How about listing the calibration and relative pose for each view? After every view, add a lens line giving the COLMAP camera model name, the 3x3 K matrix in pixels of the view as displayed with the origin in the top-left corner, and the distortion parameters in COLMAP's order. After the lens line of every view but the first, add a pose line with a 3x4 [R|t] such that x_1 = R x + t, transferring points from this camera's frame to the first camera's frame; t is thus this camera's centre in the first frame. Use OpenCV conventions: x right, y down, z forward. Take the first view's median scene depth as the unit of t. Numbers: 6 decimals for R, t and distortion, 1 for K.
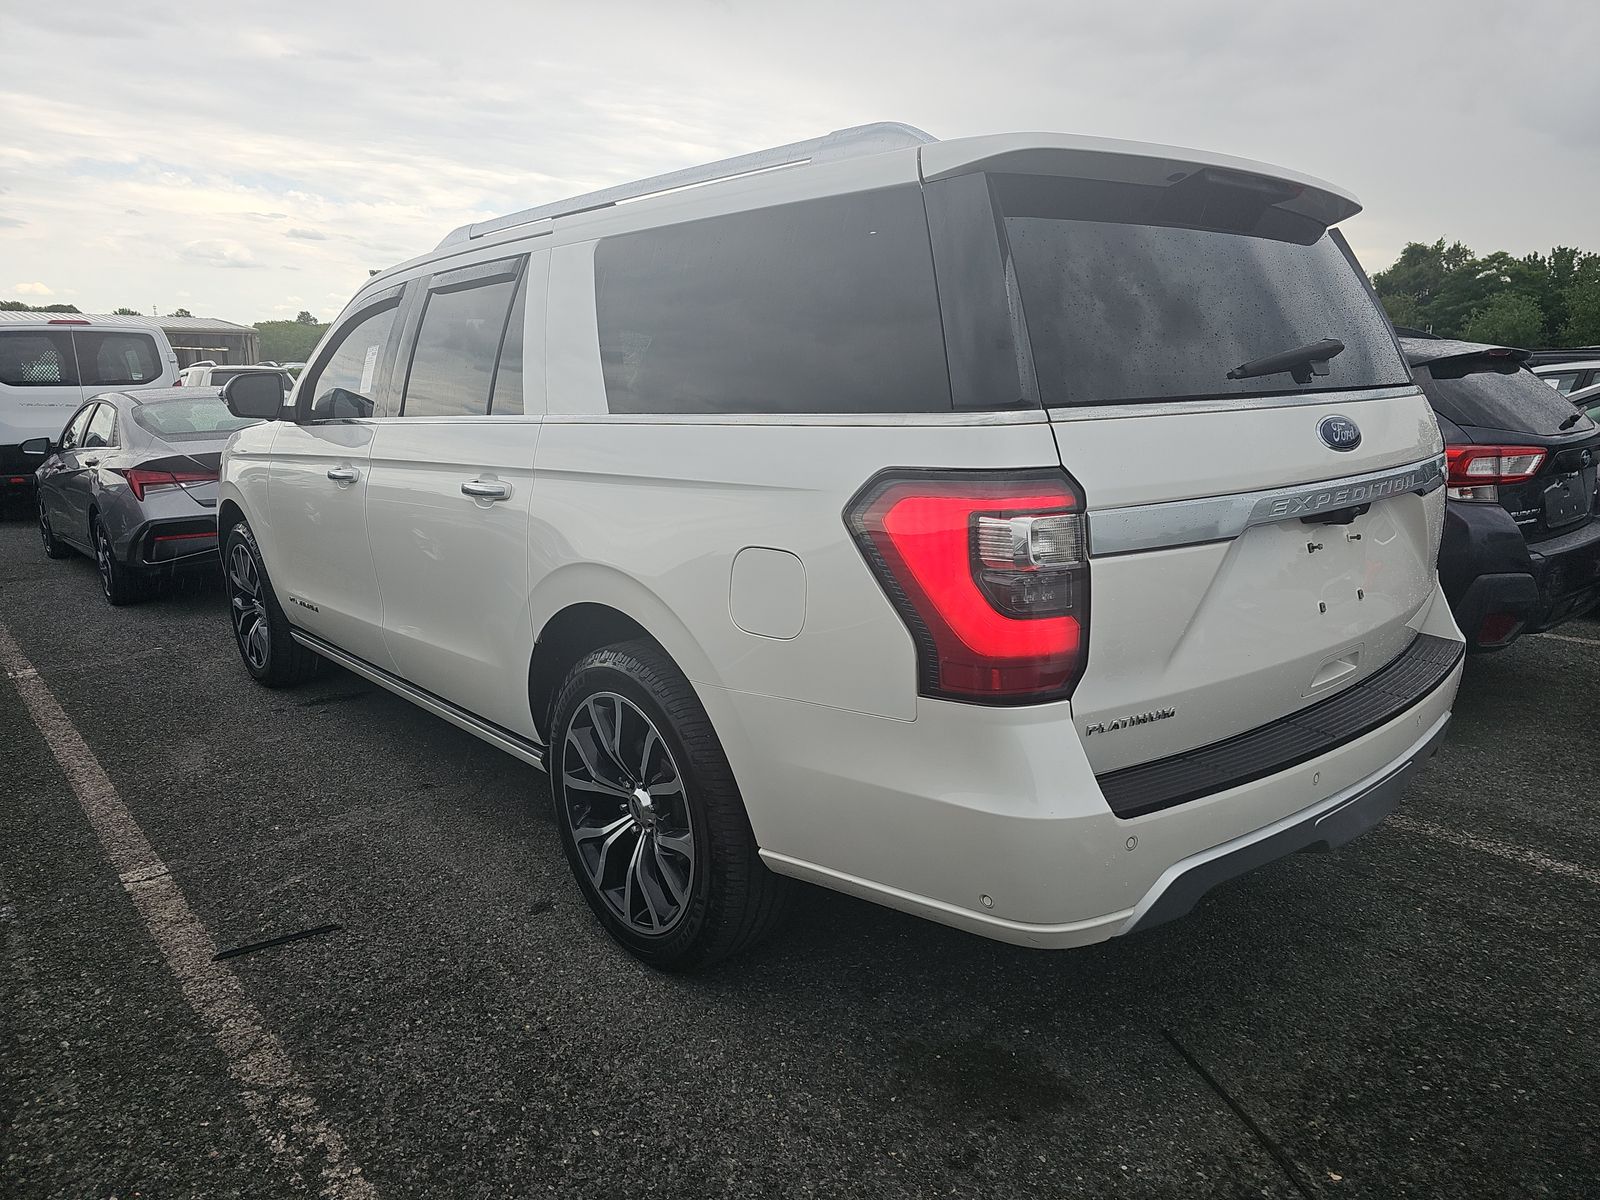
lens RADIAL K [[1081.1, 0, 800.4], [0, 1081.1, 612.6], [0, 0, 1]] dist [0.045760, 0.000834]
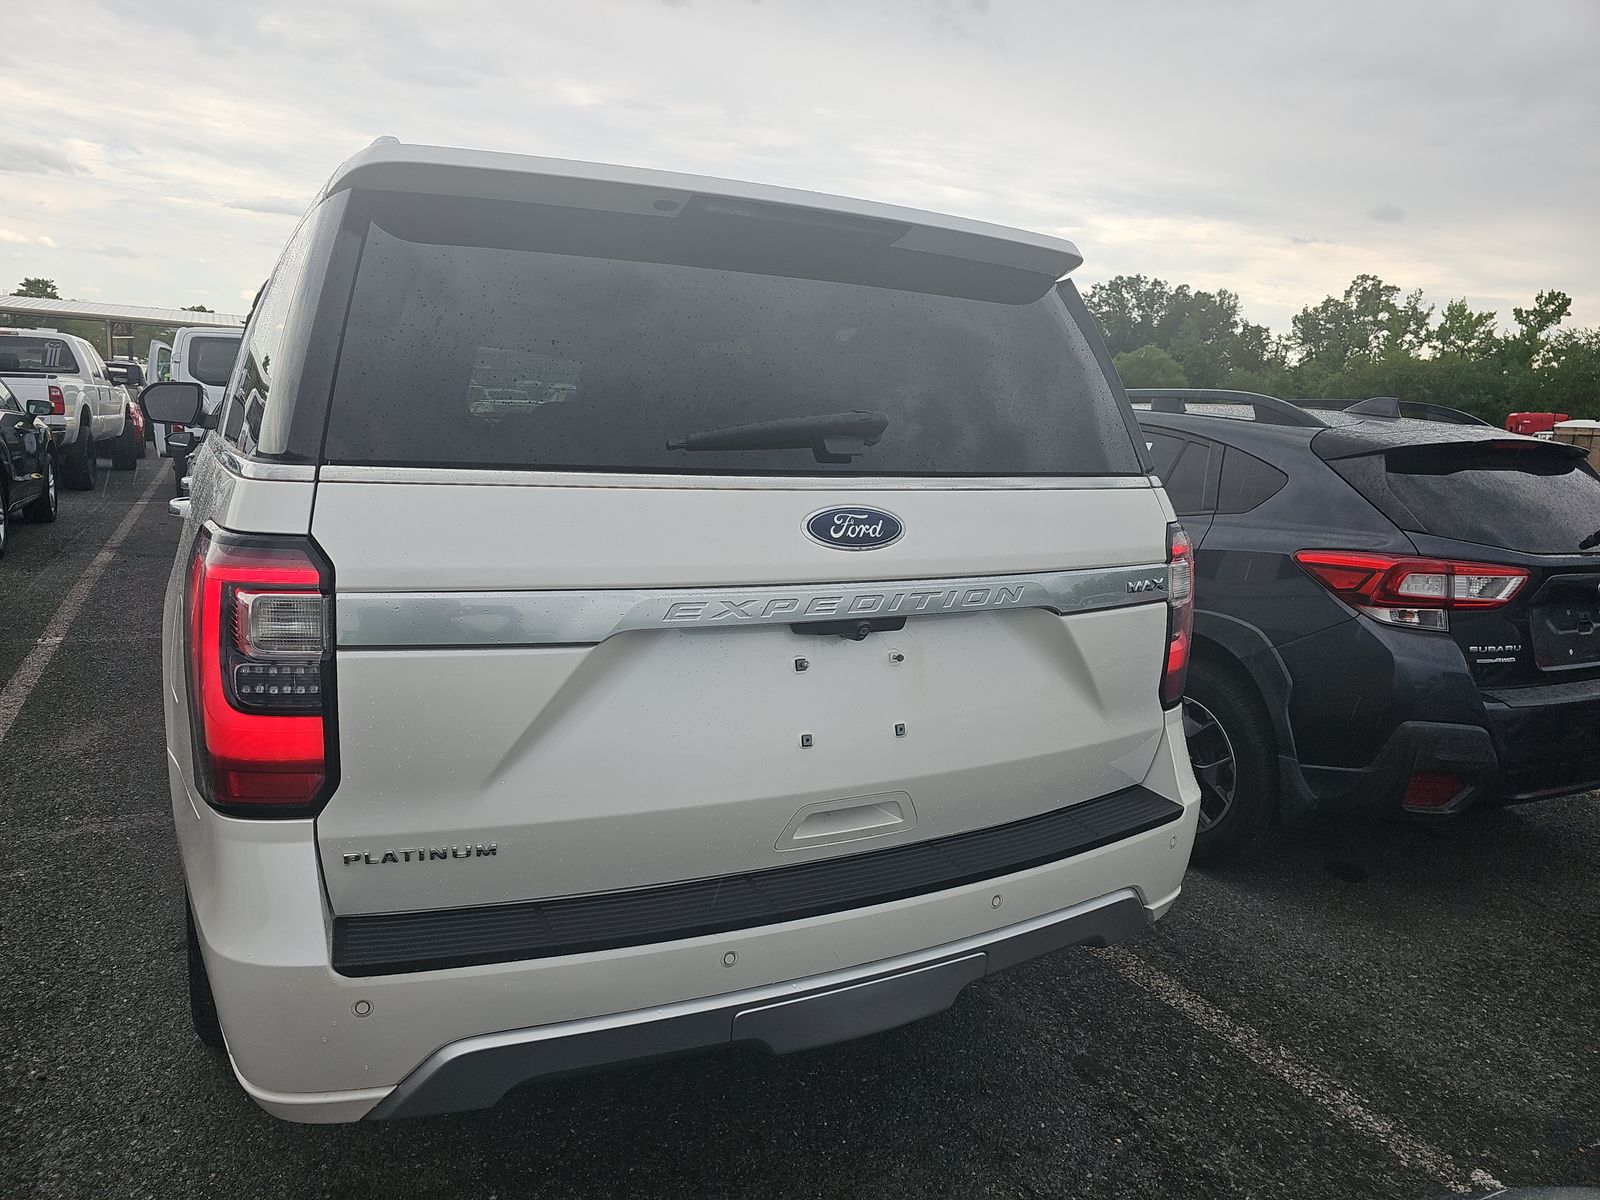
lens RADIAL K [[1064.9, 0, 800.0], [0, 1064.9, 600.0], [0, 0, 1]] dist [0.044801, -0.004758]
pose [[0.965433, 0.100385, -0.240544, 0.637300], [-0.111079, 0.993319, -0.031282, -0.080750], [0.235797, 0.056920, 0.970134, 0.235231]]
